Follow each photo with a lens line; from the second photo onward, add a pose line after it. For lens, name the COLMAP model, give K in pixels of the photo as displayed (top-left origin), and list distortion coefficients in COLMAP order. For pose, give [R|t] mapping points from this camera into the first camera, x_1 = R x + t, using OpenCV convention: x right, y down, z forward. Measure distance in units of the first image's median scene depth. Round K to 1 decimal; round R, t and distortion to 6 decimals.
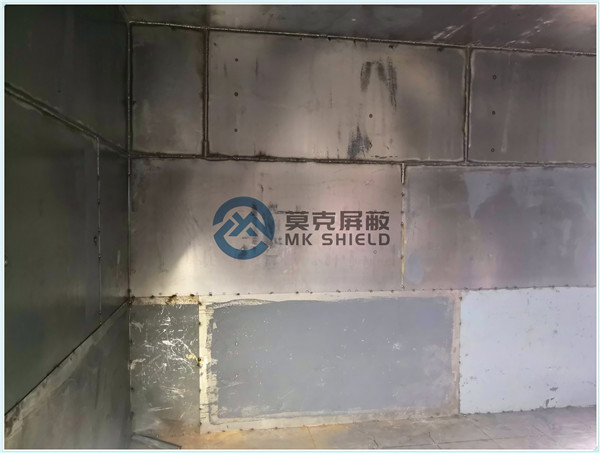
lens RADIAL K [[458.7, 0, 301.9], [0, 458.7, 226.4], [0, 0, 1]] dist [-0.011362, 0.036386]
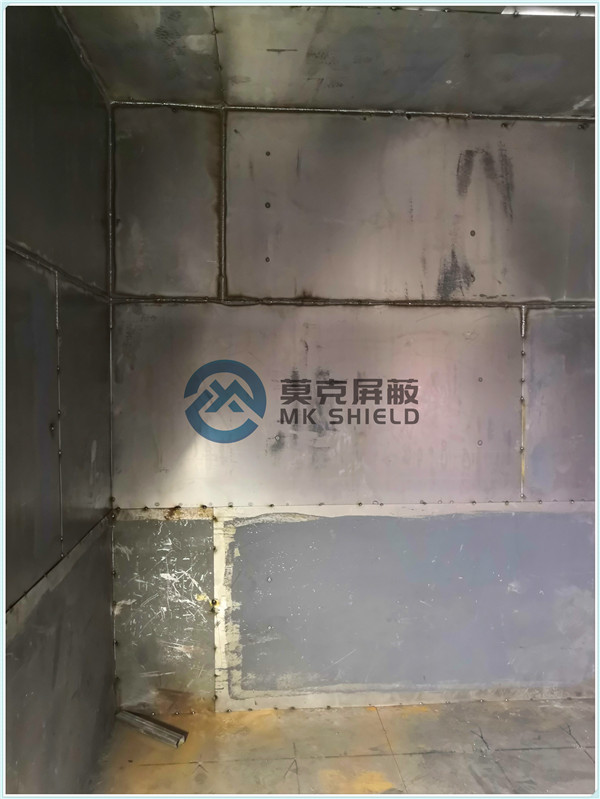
lens RADIAL K [[608.0, 0, 300.1], [0, 608.0, 398.8], [0, 0, 1]] dist [-0.005970, 0.016252]
pose [[0.995628, -0.001943, -0.093392, -0.014277], [0.002357, 0.999988, 0.004323, -0.011172], [0.093382, -0.004524, 0.995620, 0.123614]]
